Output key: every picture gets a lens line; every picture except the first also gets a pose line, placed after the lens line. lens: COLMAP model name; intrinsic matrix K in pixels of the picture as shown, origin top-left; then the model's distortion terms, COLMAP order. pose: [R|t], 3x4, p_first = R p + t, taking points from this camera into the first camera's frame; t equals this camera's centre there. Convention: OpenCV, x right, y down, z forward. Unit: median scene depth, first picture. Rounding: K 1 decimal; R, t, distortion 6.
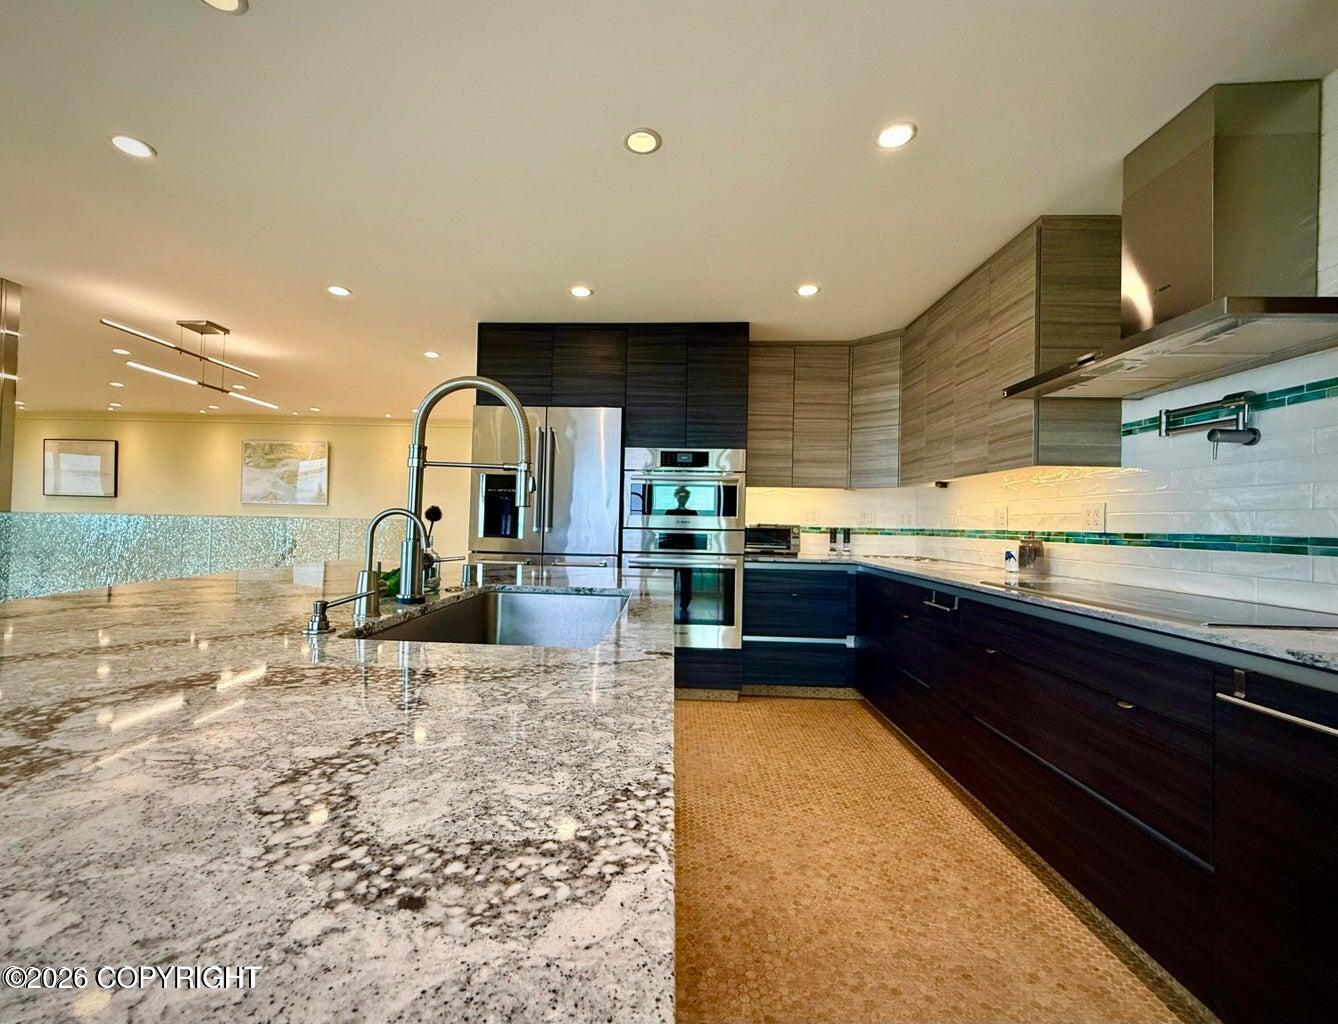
lens RADIAL K [[577.1, 0, 657.8], [0, 577.1, 510.2], [0, 0, 1]] dist [0.003610, 0.000087]
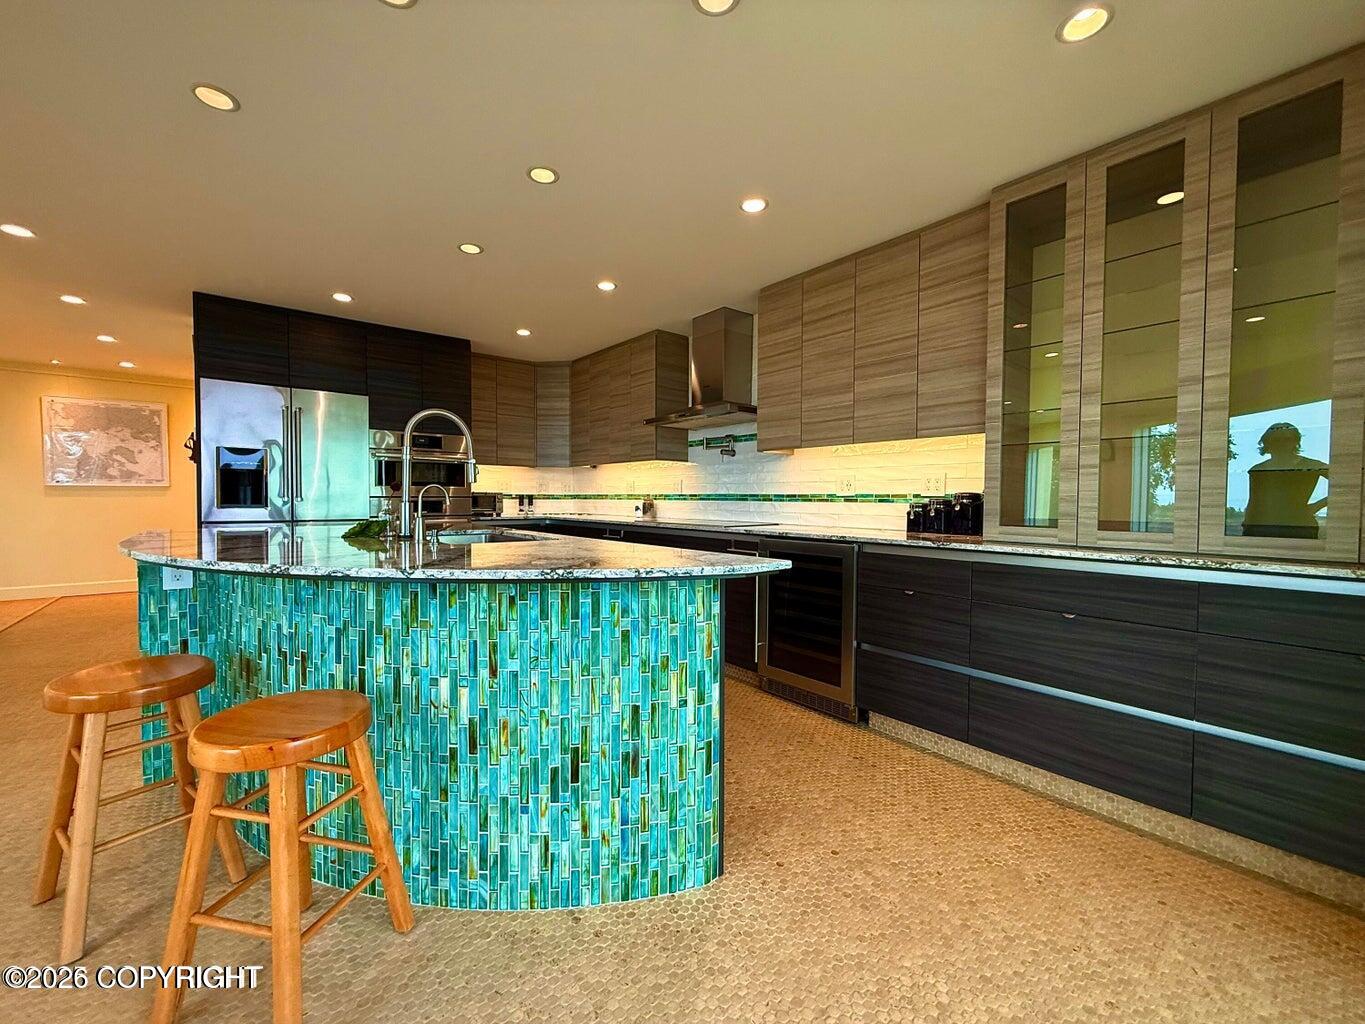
lens RADIAL K [[540.3, 0, 689.6], [0, 540.3, 514.0], [0, 0, 1]] dist [0.000487, 0.000110]
pose [[0.745806, -0.034584, 0.665265, -0.320790], [-0.005905, 0.998269, 0.058515, -0.001989], [-0.666137, -0.047569, 0.744310, -0.294994]]
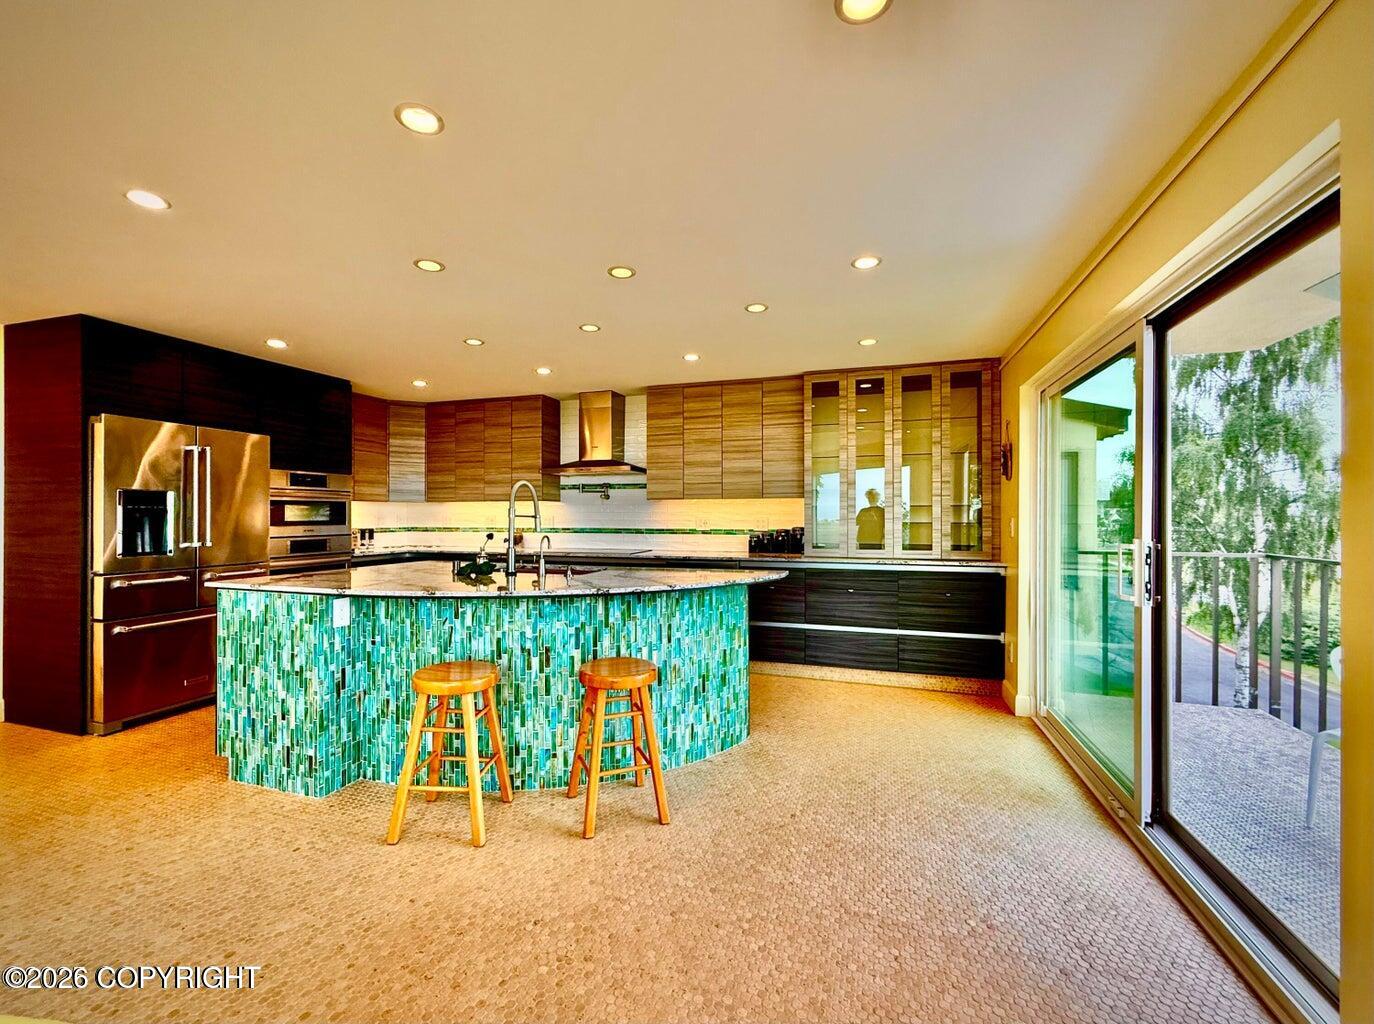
lens RADIAL K [[543.9, 0, 688.2], [0, 543.9, 516.3], [0, 0, 1]] dist [0.000487, 0.000110]
pose [[0.284276, -0.019042, 0.958553, -0.888139], [-0.014002, 0.999614, 0.024011, -0.051638], [-0.958640, -0.020247, 0.283899, -0.139879]]
